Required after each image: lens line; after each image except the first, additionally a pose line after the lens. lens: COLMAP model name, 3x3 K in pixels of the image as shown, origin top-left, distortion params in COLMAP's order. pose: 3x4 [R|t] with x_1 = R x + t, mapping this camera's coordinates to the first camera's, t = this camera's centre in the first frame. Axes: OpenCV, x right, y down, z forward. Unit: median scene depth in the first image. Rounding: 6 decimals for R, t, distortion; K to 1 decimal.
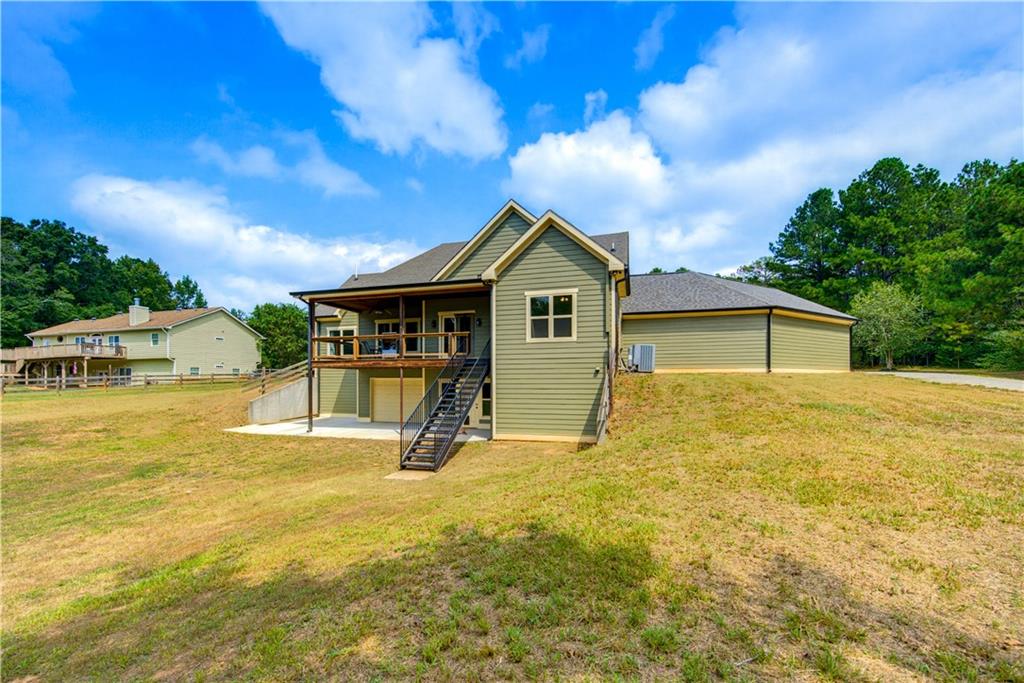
lens RADIAL K [[410.6, 0, 520.2], [0, 410.6, 354.1], [0, 0, 1]] dist [-0.001161, -0.000192]
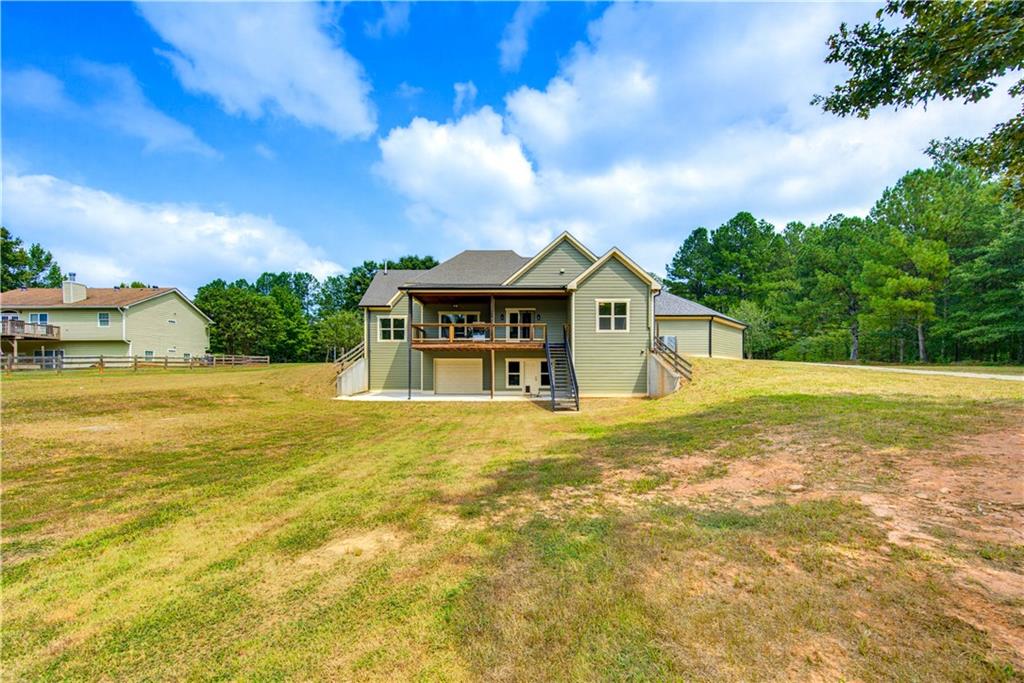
lens RADIAL K [[406.6, 0, 509.8], [0, 406.6, 346.9], [0, 0, 1]] dist [-0.001383, -0.000332]
pose [[0.961745, 0.021715, 0.273084, -0.401224], [-0.019707, 0.999755, -0.010094, 0.026495], [-0.273236, 0.004326, 0.961937, -0.198825]]
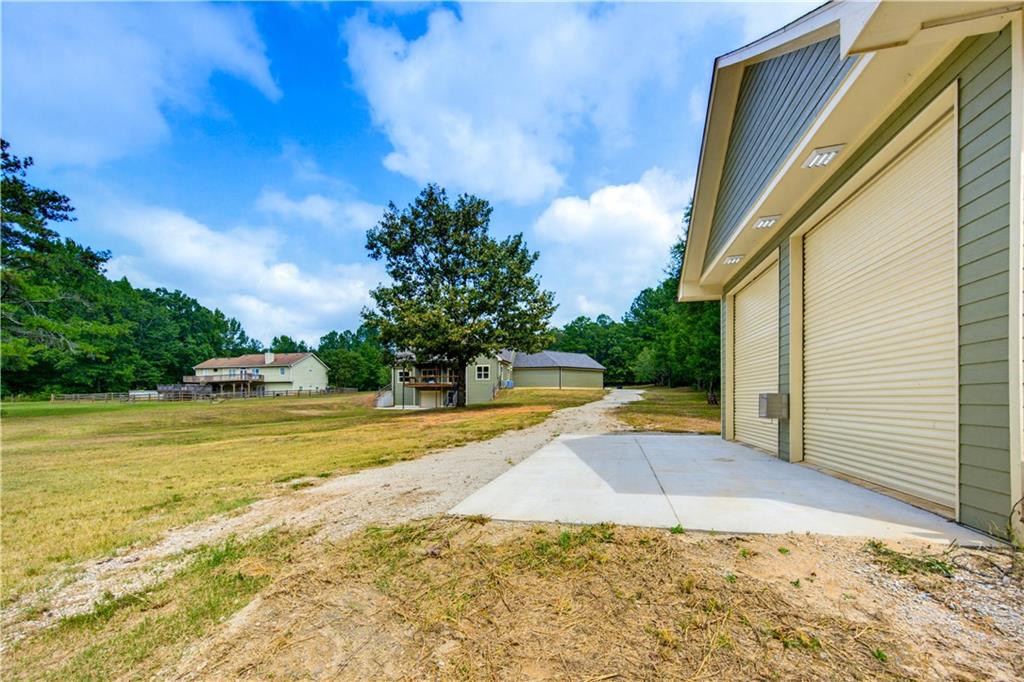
lens RADIAL K [[406.6, 0, 509.8], [0, 406.6, 346.4], [0, 0, 1]] dist [-0.001383, -0.000332]
pose [[0.997937, 0.005503, 0.063957, 0.046523], [-0.001521, 0.998066, -0.062151, -0.055329], [-0.064175, 0.061925, 0.996015, -1.438108]]
